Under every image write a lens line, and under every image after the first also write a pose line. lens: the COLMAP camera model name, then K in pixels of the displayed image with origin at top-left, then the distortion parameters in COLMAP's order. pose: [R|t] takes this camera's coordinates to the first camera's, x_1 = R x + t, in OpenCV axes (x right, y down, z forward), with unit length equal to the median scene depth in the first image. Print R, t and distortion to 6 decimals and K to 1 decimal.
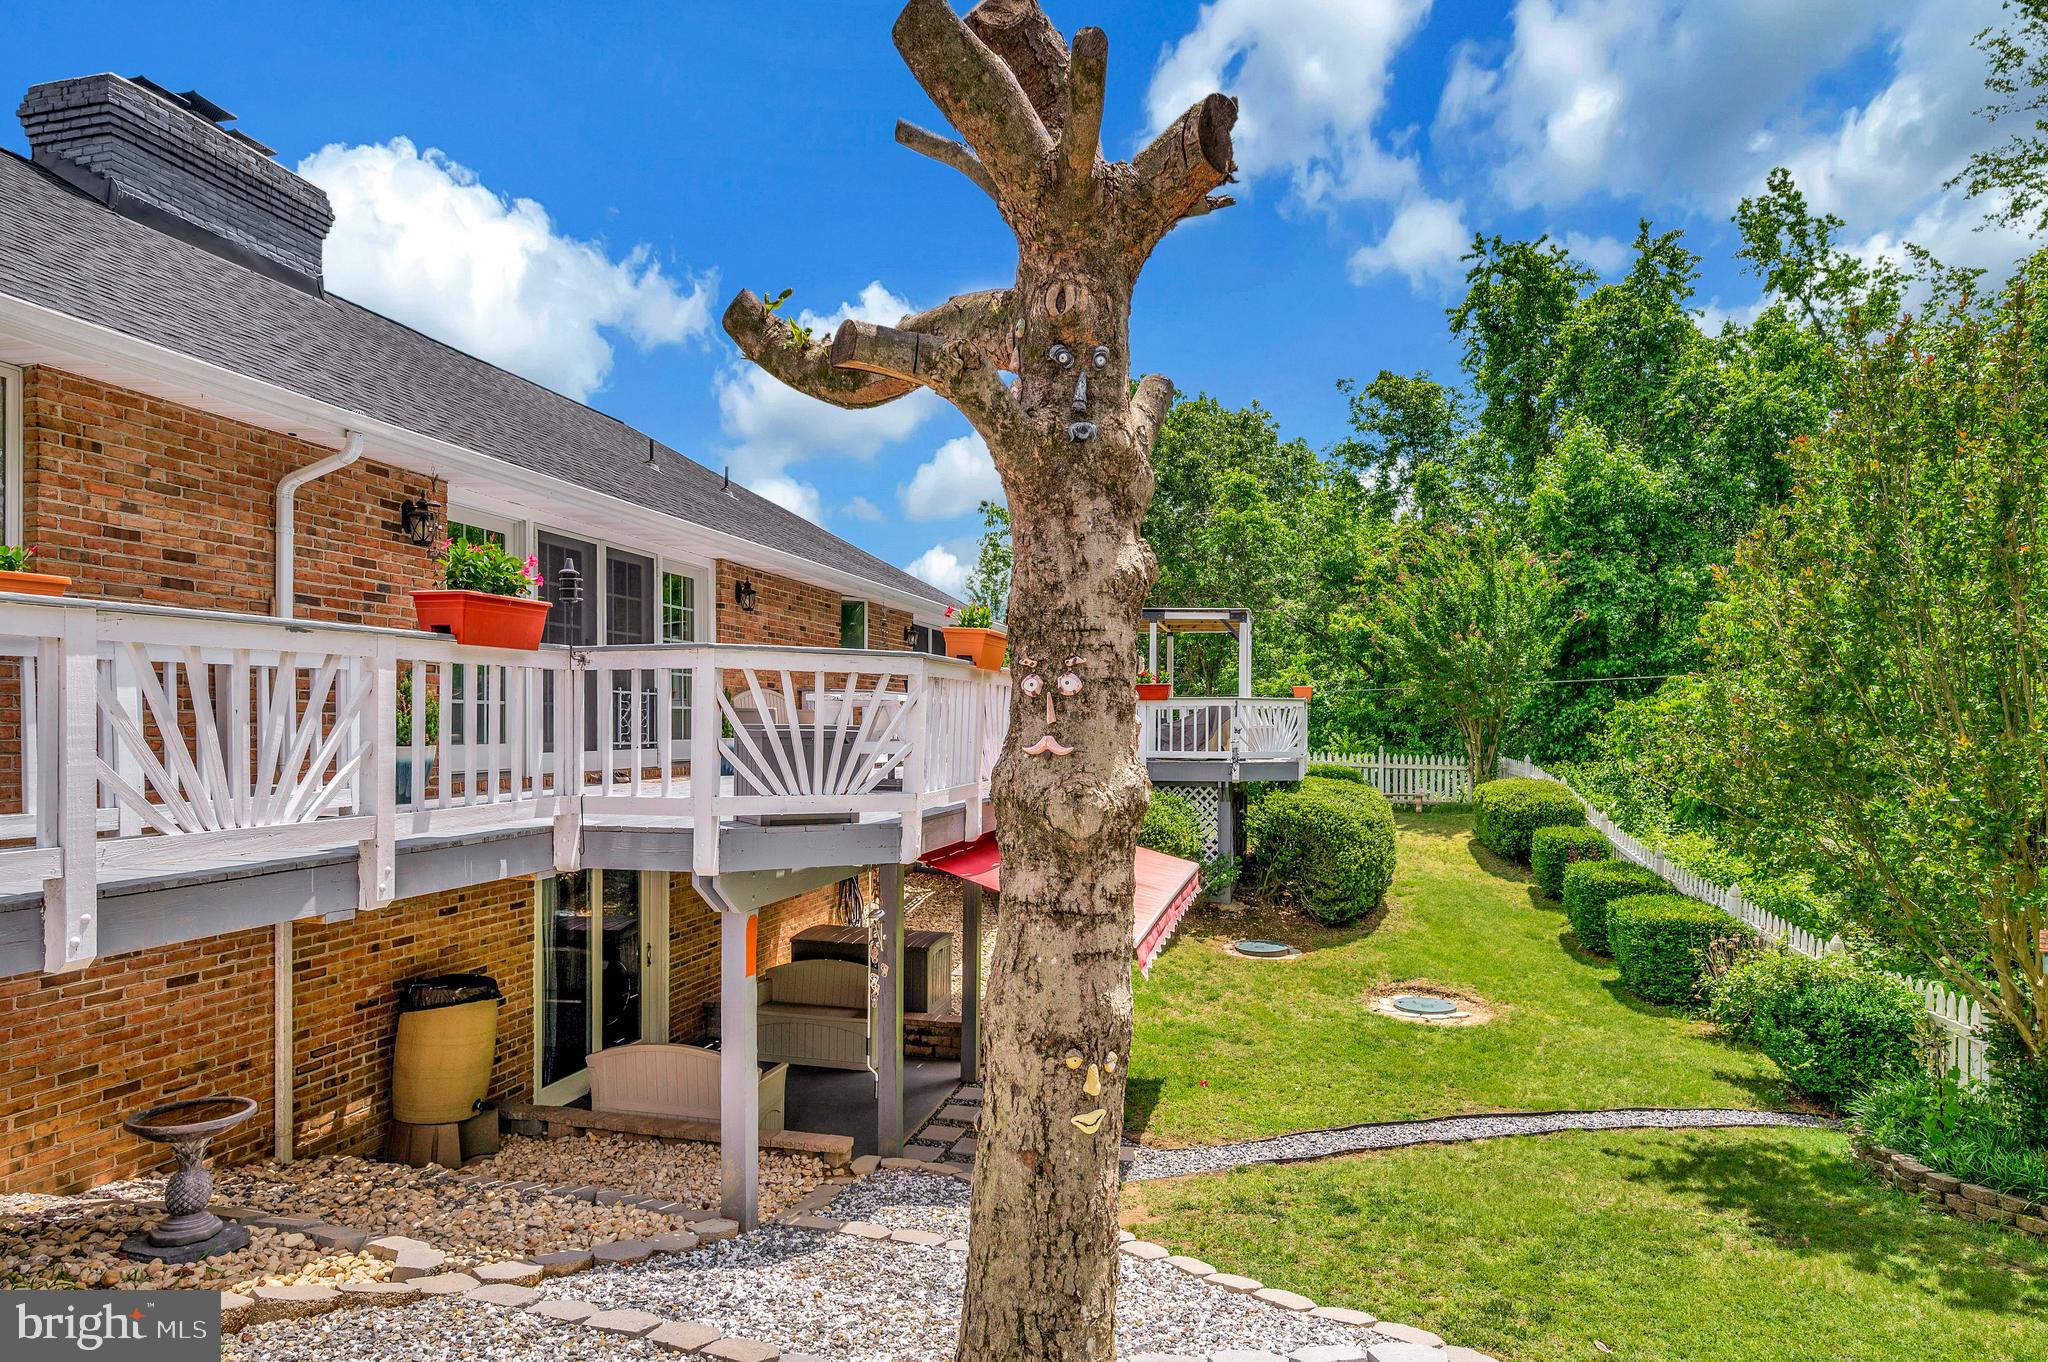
lens RADIAL K [[1144.9, 0, 1024.0], [0, 1144.9, 681.0], [0, 0, 1]] dist [0.002934, -0.000045]
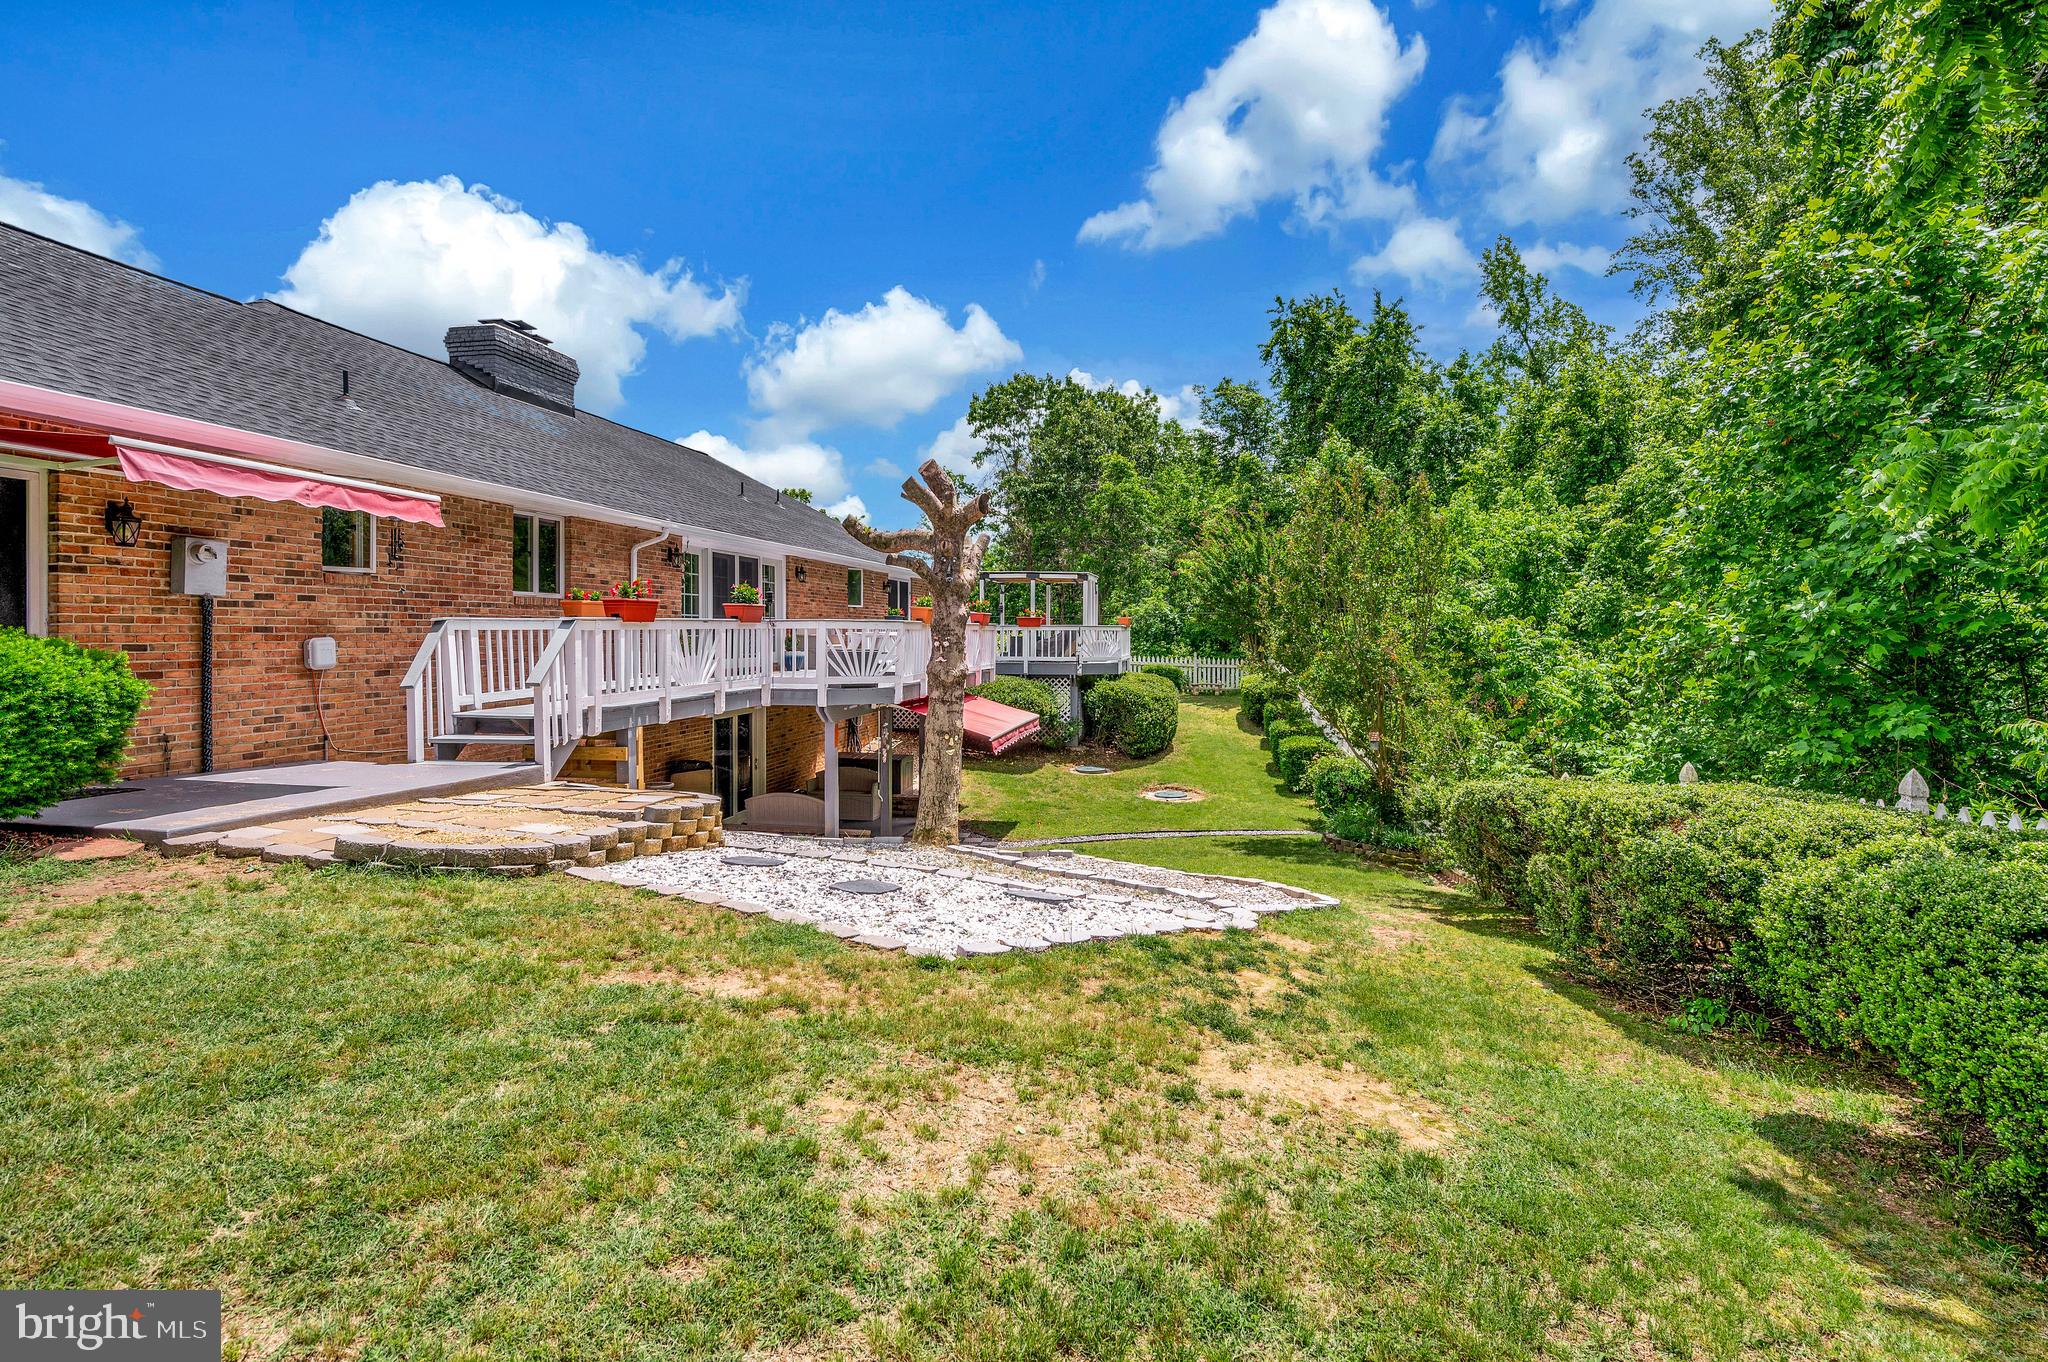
lens RADIAL K [[1007.9, 0, 1031.7], [0, 1007.9, 620.6], [0, 0, 1]] dist [0.000729, 0.000043]
pose [[0.998296, -0.000166, 0.058345, 0.036572], [-0.001475, 0.999604, 0.028083, -0.048887], [-0.058326, -0.028121, 0.997901, -0.692611]]
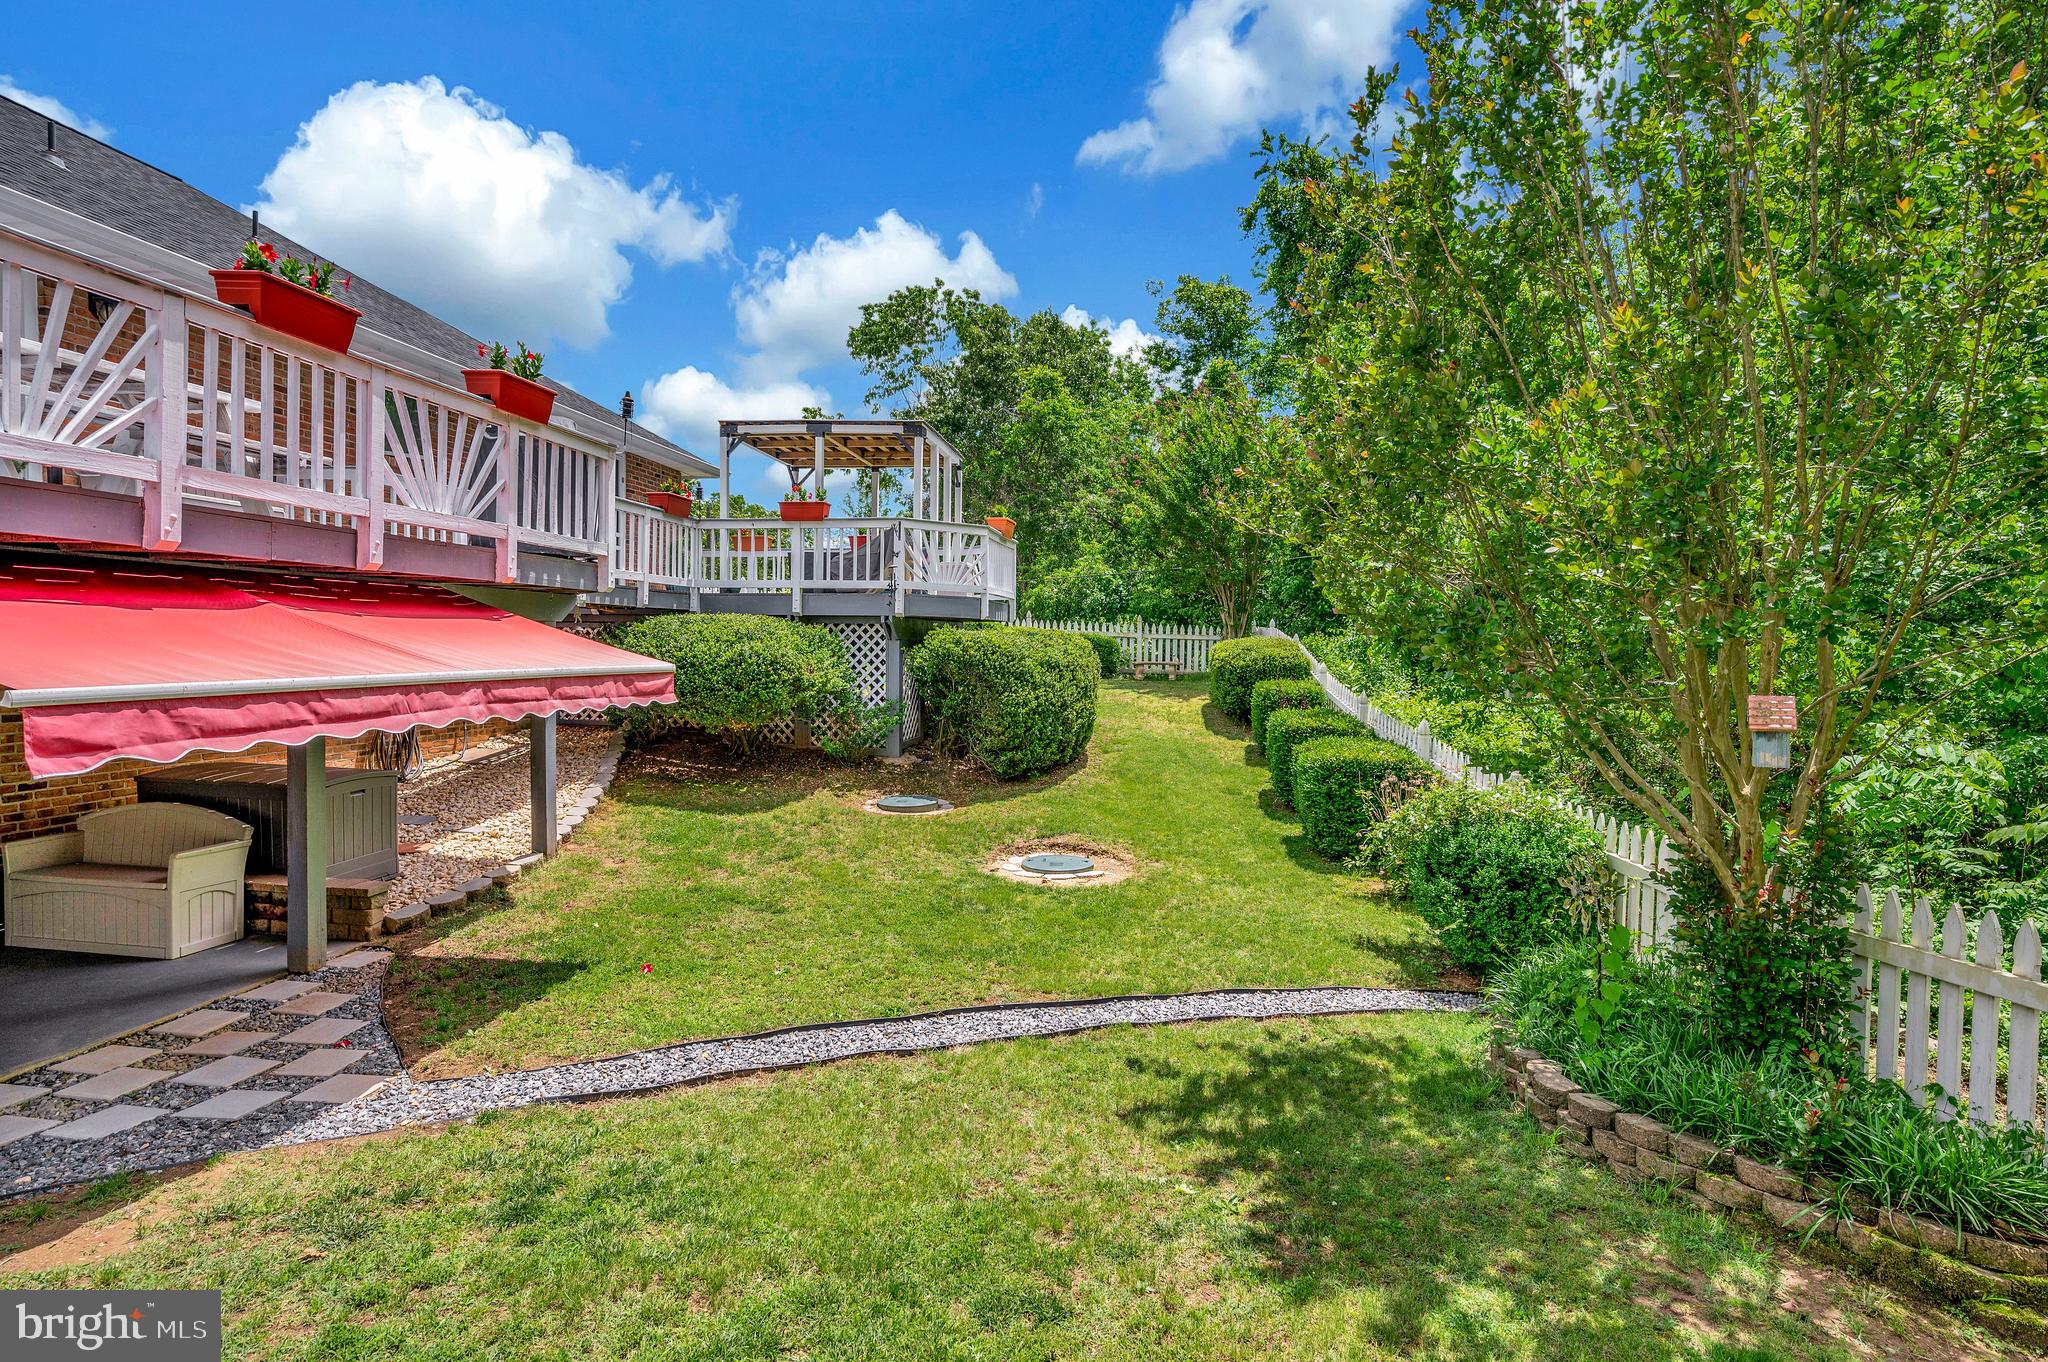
lens RADIAL K [[987.9, 0, 1035.4], [0, 987.9, 635.2], [0, 0, 1]] dist [-0.001707, 0.000381]
pose [[0.995413, 0.012109, 0.094900, 0.304809], [-0.014514, 0.999590, 0.024695, 0.116572], [-0.094562, -0.025959, 0.995180, 0.343123]]
